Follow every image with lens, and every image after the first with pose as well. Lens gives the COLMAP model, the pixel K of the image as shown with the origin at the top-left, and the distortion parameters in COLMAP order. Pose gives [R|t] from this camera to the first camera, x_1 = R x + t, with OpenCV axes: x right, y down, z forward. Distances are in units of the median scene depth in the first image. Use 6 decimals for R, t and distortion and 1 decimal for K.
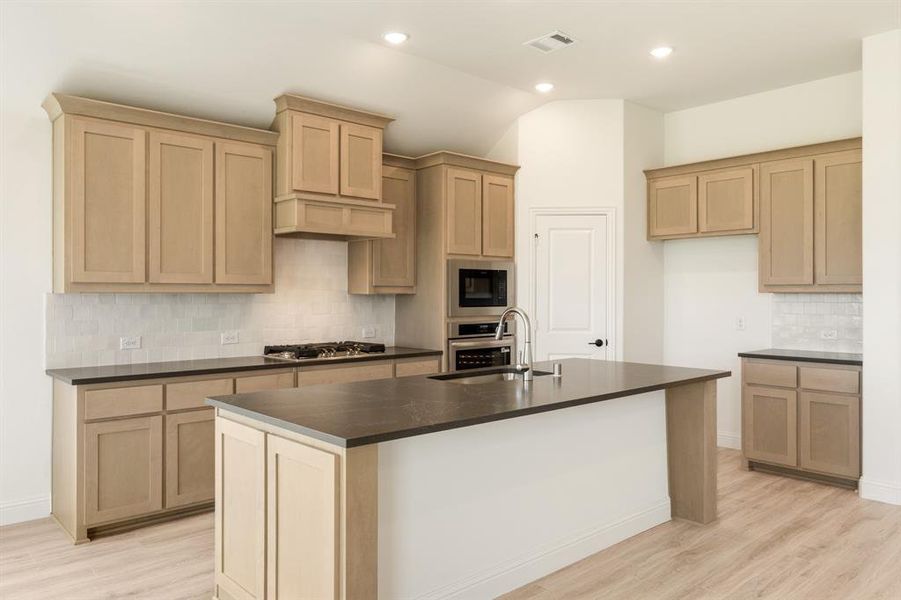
lens RADIAL K [[648.7, 0, 446.3], [0, 648.7, 298.2], [0, 0, 1]] dist [-0.010317, -0.002608]
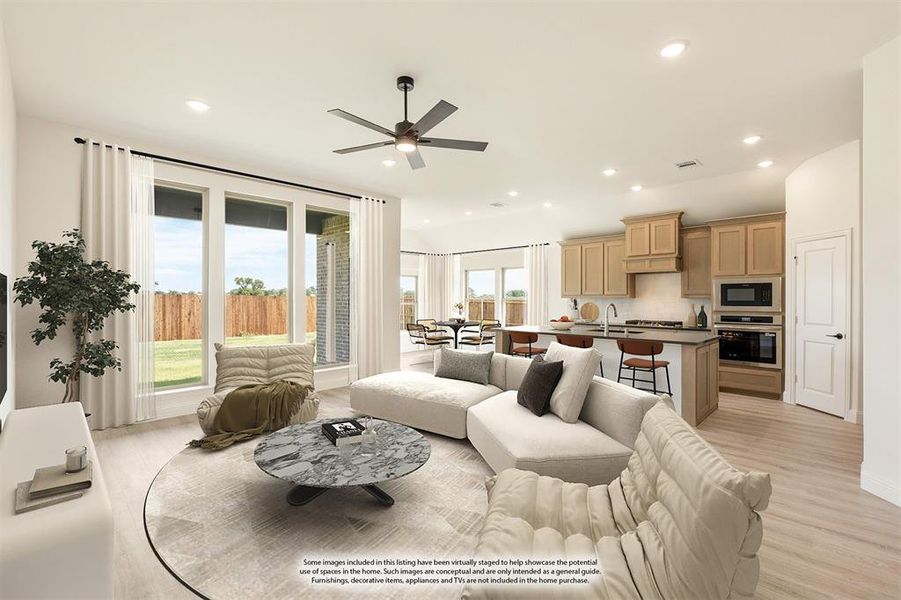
lens RADIAL K [[399.6, 0, 446.5], [0, 399.6, 299.4], [0, 0, 1]] dist [0.002157, 0.000263]
pose [[0.049513, 0.001280, -0.998773, 1.138120], [-0.007845, 0.999969, 0.000892, 0.001678], [0.998743, 0.007791, 0.049522, 0.212169]]
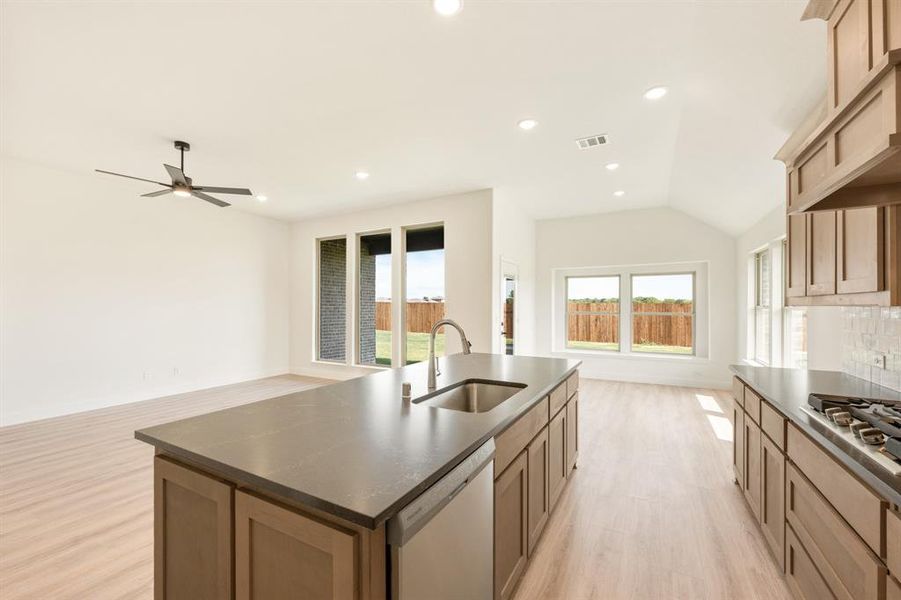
lens RADIAL K [[369.6, 0, 449.3], [0, 369.6, 305.1], [0, 0, 1]] dist [0.011783, 0.000085]
pose [[-0.946041, -0.001782, -0.324042, 0.209216], [-0.003216, 0.999987, 0.003888, -0.007774], [0.324031, 0.004720, -0.946035, 1.111212]]
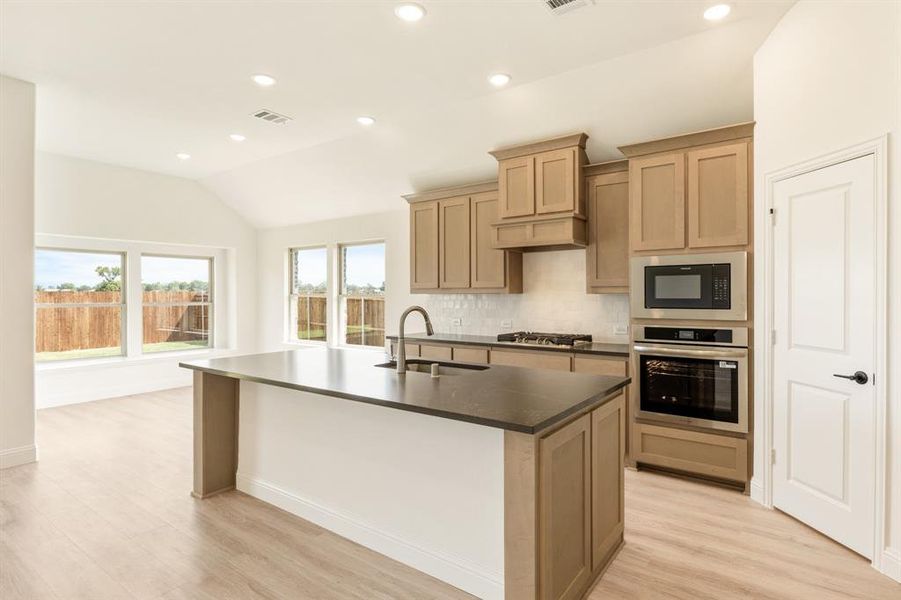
lens RADIAL K [[464.5, 0, 480.3], [0, 464.5, 296.0], [0, 0, 1]] dist [-0.001689, 0.000534]
pose [[0.230714, 0.003372, -0.973016, 0.645242], [-0.003798, 0.999989, 0.002565, -0.004460], [0.973014, 0.003104, 0.230725, 0.660116]]
